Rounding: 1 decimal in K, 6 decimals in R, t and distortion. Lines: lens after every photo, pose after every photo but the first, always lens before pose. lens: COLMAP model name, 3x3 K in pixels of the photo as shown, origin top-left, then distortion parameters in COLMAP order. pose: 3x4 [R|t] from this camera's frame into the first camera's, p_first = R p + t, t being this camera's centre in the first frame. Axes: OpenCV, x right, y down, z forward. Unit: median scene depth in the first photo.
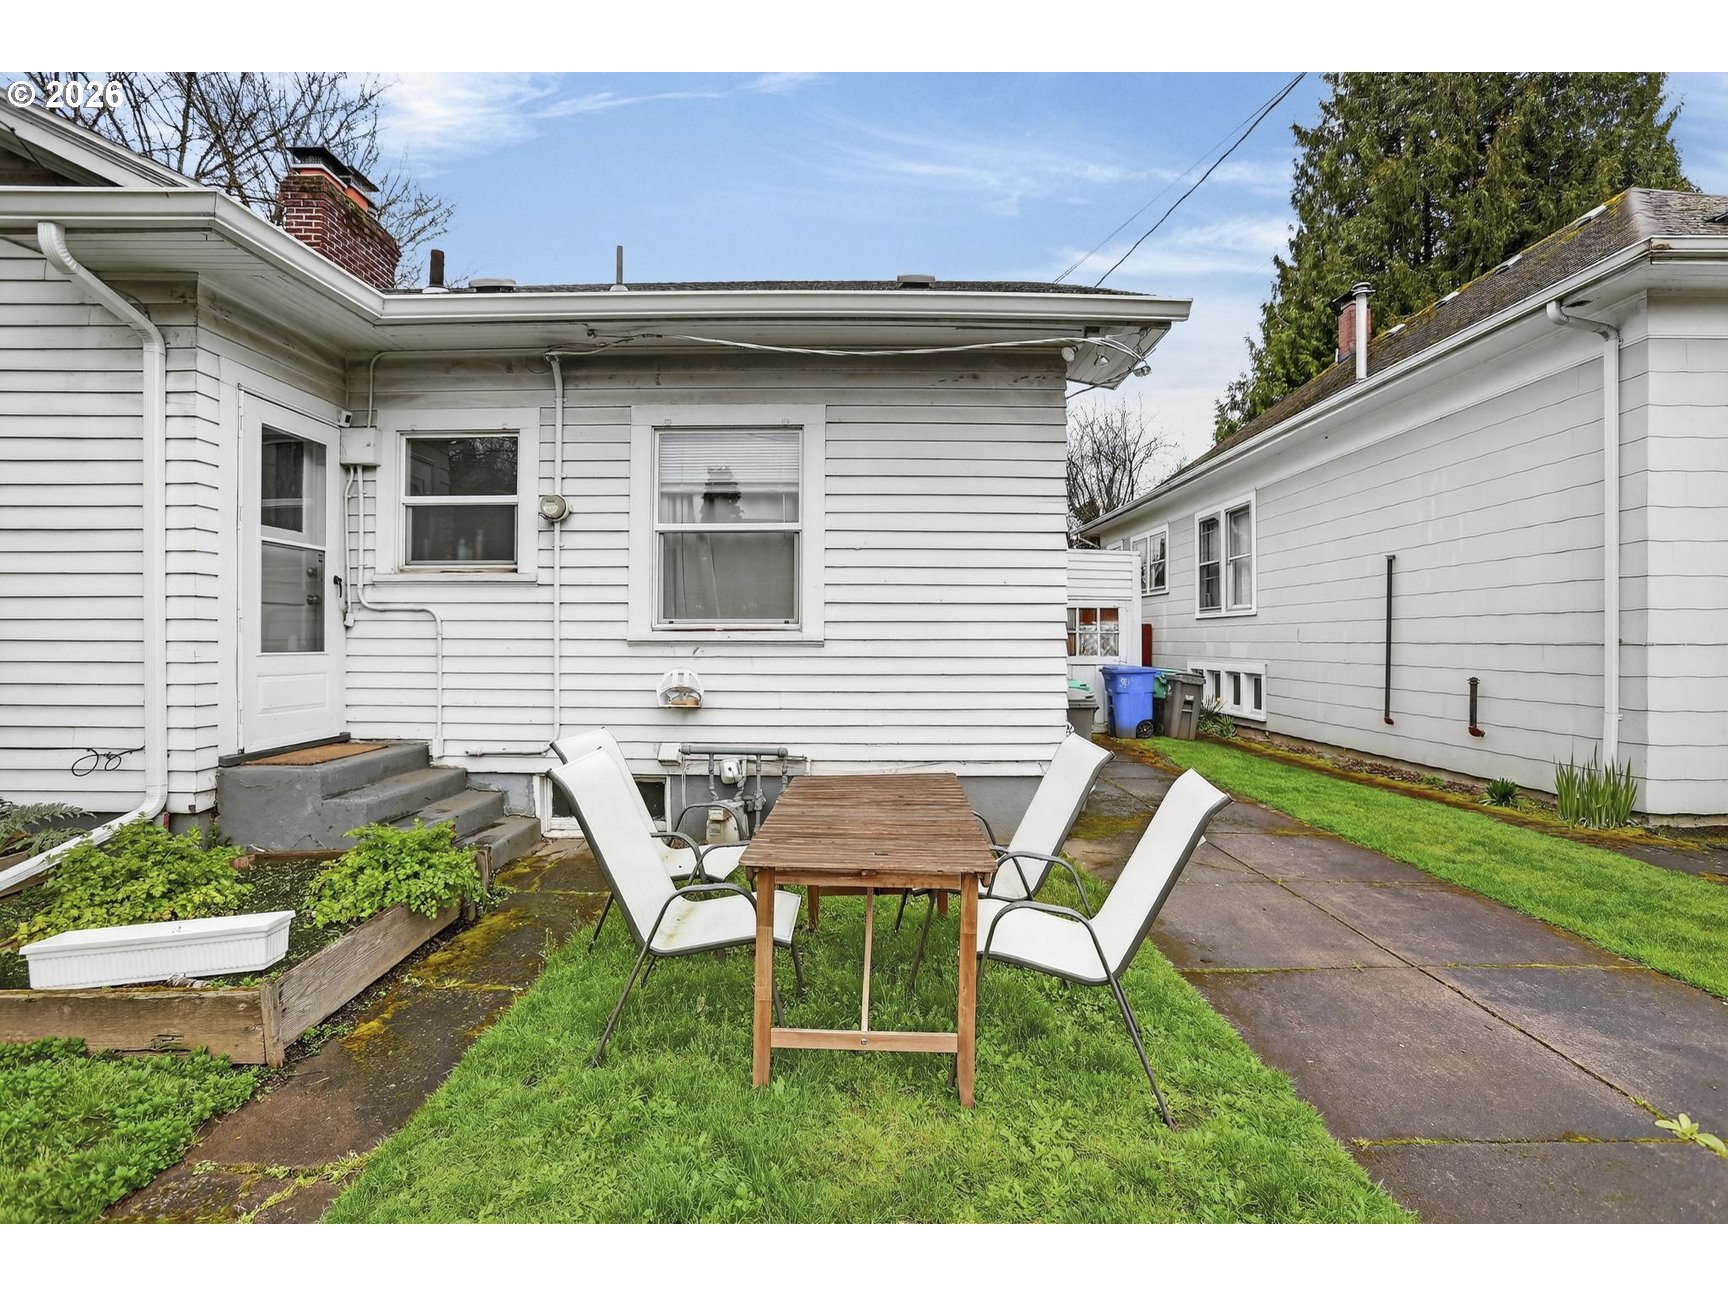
lens RADIAL K [[731.9, 0, 866.8], [0, 731.9, 640.6], [0, 0, 1]] dist [-0.051334, 0.028684]
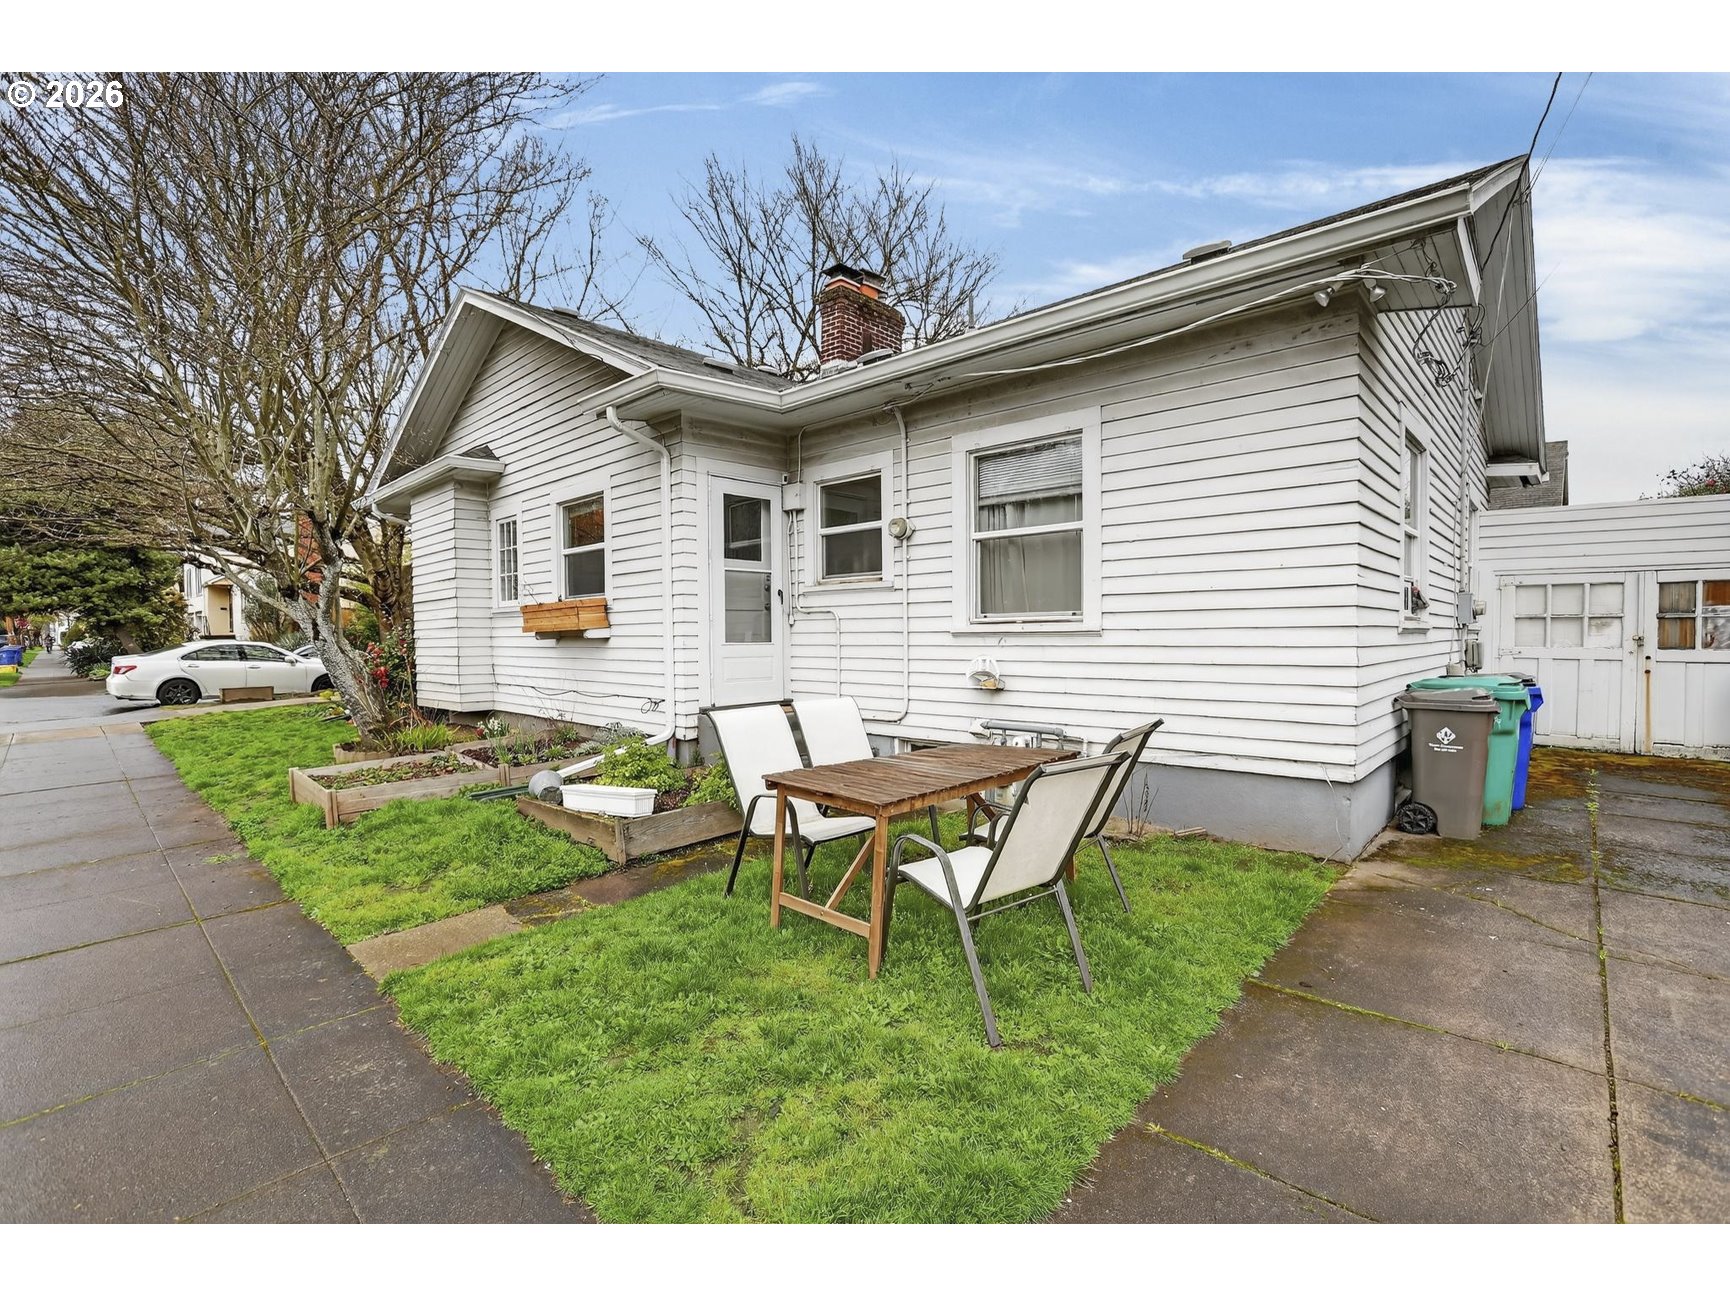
lens RADIAL K [[694.0, 0, 865.0], [0, 694.0, 648.5], [0, 0, 1]] dist [-0.012711, 0.009208]
pose [[0.792566, 0.004068, -0.609772, 0.264119], [0.008853, 0.999796, 0.018178, 0.004462], [0.609722, -0.019806, 0.792368, -0.003559]]
